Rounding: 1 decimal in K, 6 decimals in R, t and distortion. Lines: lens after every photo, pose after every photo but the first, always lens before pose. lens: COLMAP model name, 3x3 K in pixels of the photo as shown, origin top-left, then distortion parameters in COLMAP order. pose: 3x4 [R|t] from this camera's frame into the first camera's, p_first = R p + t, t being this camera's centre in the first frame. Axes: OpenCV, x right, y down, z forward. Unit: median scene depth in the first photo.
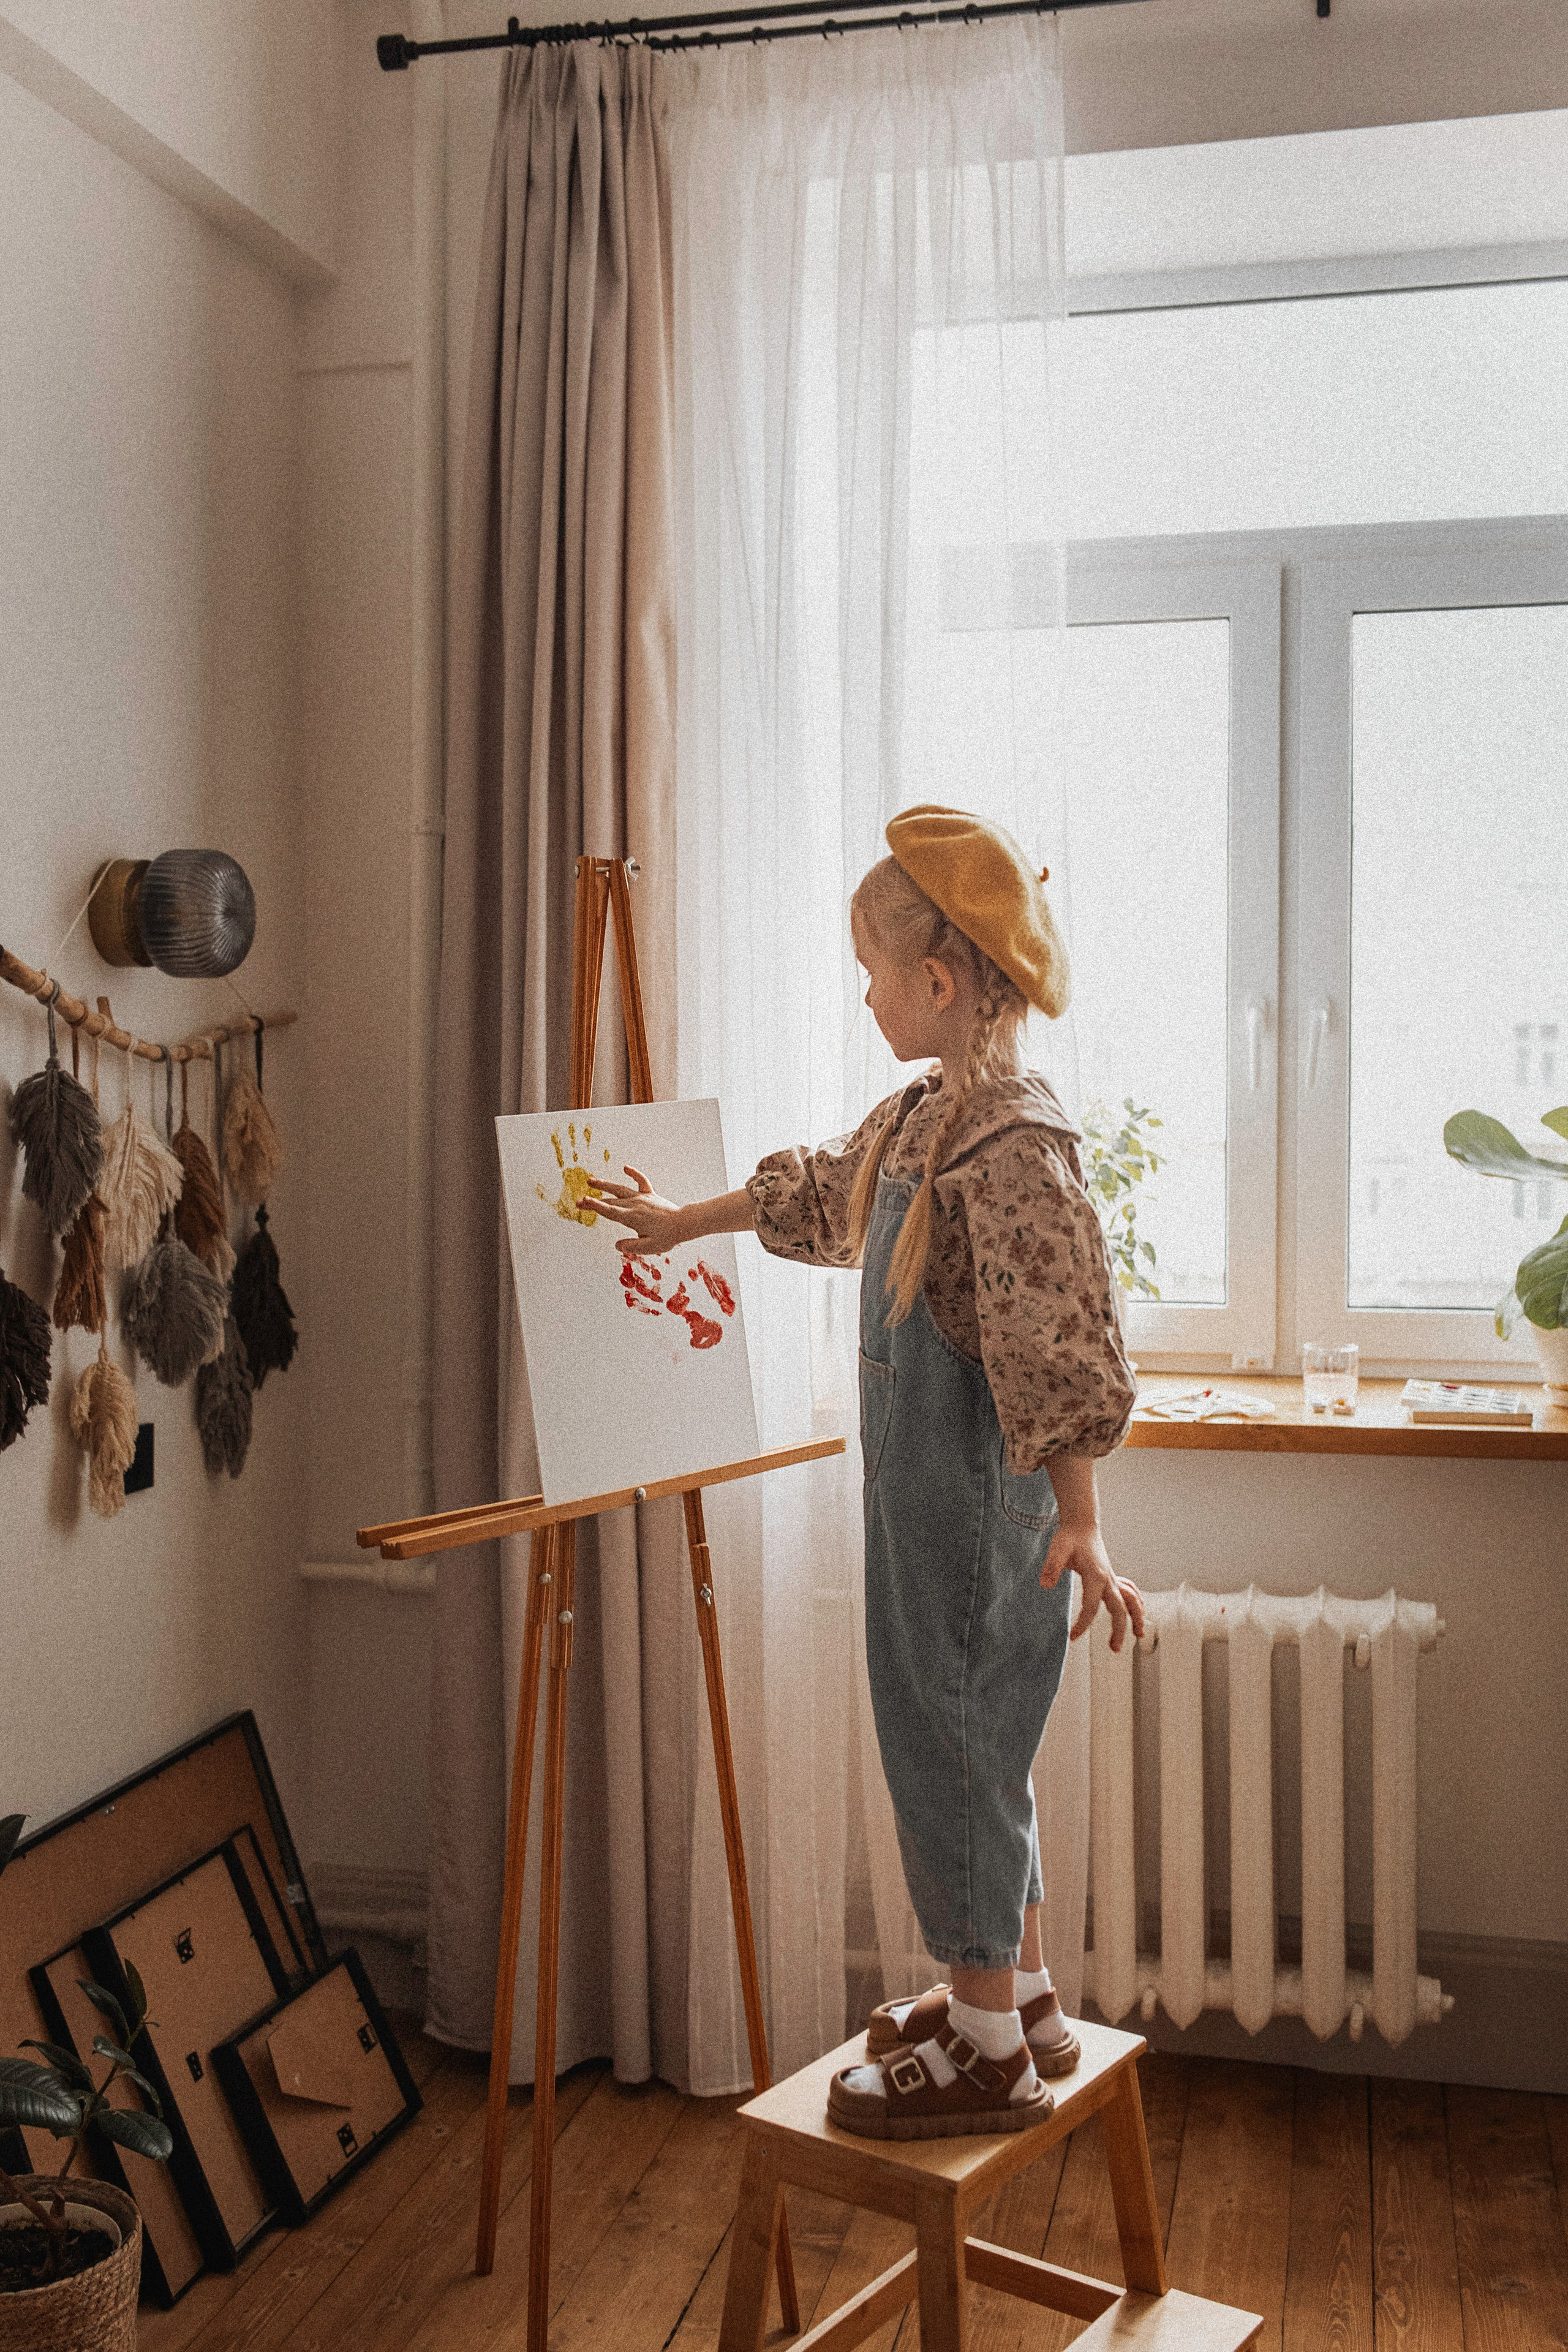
lens RADIAL K [[2294.8, 0, 876.7], [0, 2294.8, 1189.2], [0, 0, 1]] dist [-0.004349, -0.004066]
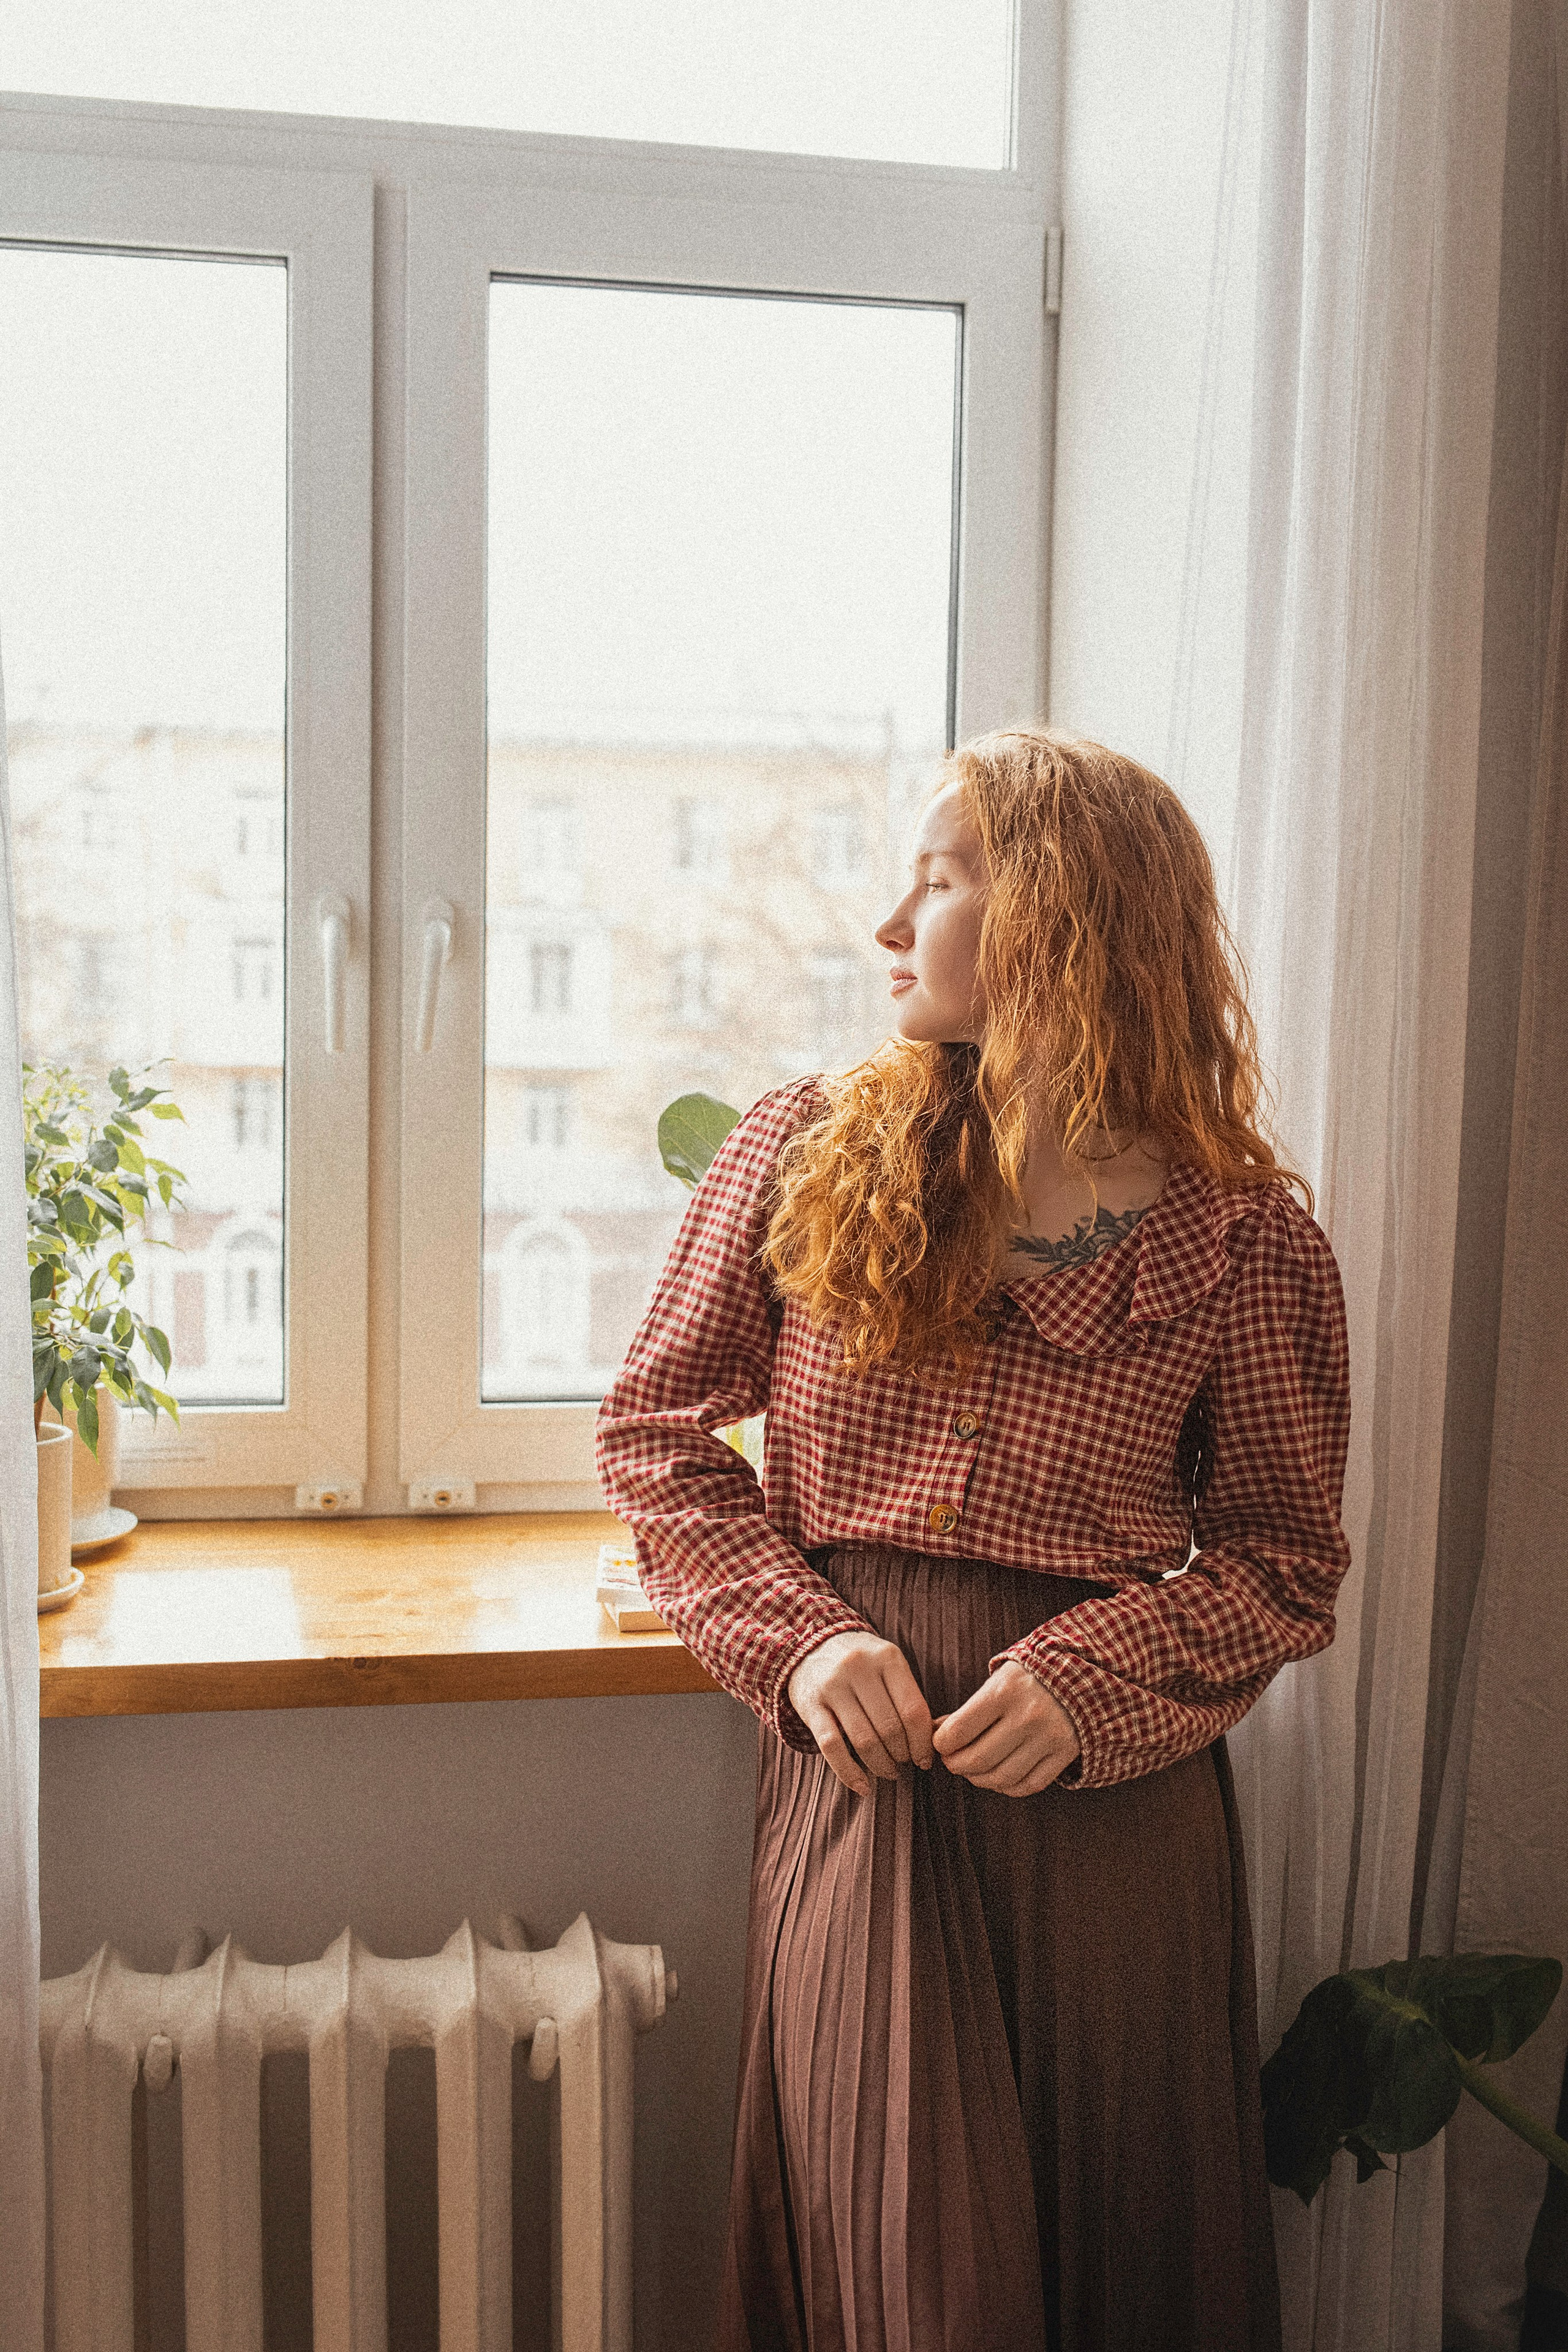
lens RADIAL K [[2450.7, 0, 782.2], [0, 2450.7, 1131.4], [0, 0, 1]] dist [0.225201, -0.712938]
pose [[0.931492, 0.000541, 0.363763, 0.040310], [-0.002981, 0.999977, 0.006147, -0.028574], [-0.363751, -0.006810, 0.931471, 0.377534]]
